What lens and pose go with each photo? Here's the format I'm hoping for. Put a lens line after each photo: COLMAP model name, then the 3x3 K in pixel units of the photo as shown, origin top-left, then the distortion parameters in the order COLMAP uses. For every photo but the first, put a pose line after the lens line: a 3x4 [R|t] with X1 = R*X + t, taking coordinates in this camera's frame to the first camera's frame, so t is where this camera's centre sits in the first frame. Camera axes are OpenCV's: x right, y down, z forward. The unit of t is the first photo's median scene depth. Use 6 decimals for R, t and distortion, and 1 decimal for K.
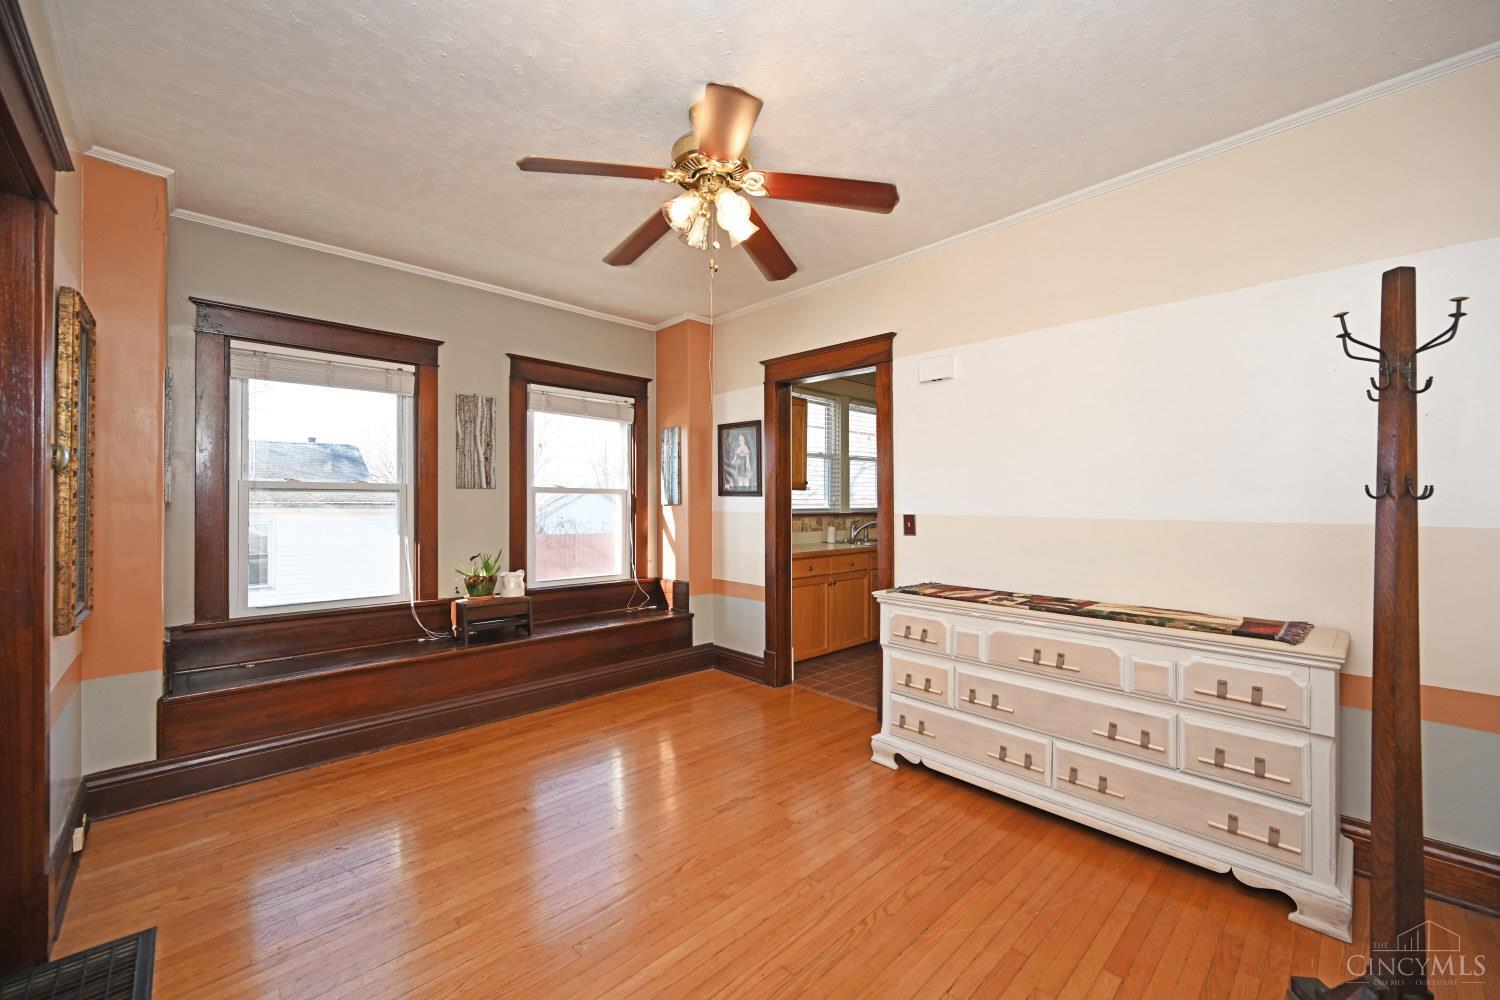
lens RADIAL K [[592.5, 0, 750.0], [0, 592.5, 500.0], [0, 0, 1]] dist [0.000238, 0.000056]
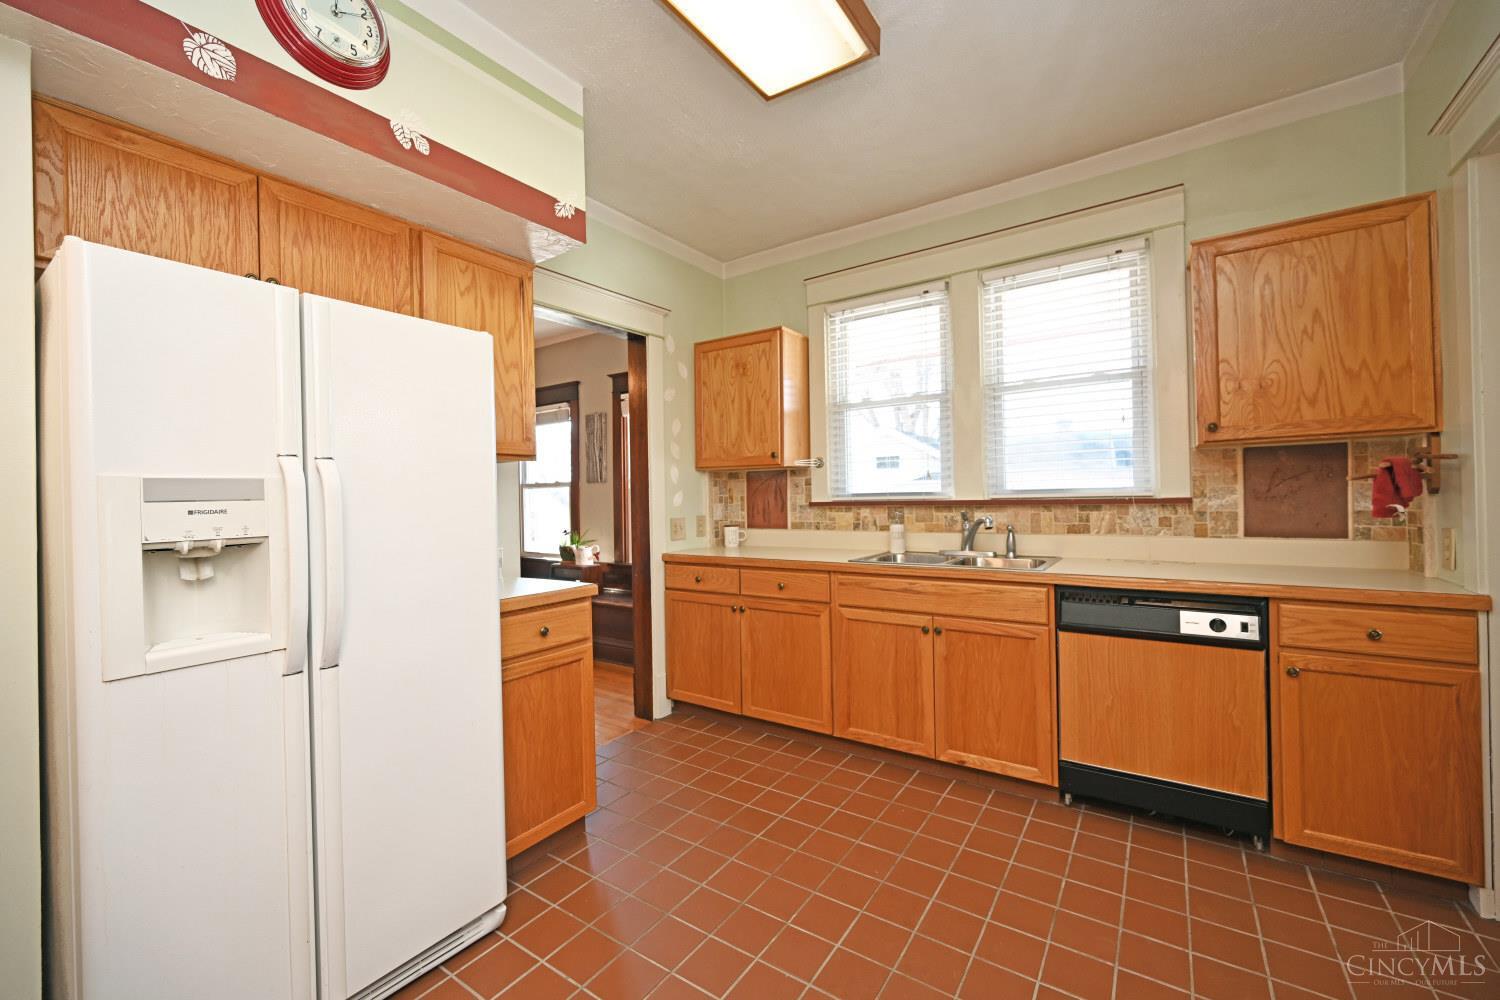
lens RADIAL K [[603.6, 0, 765.8], [0, 603.6, 499.9], [0, 0, 1]] dist [0.000278, -0.000049]
pose [[0.222399, -0.000895, -0.974955, 0.788244], [0.025601, 0.999660, 0.004922, 0.018703], [0.974620, -0.026054, 0.222346, 0.883268]]
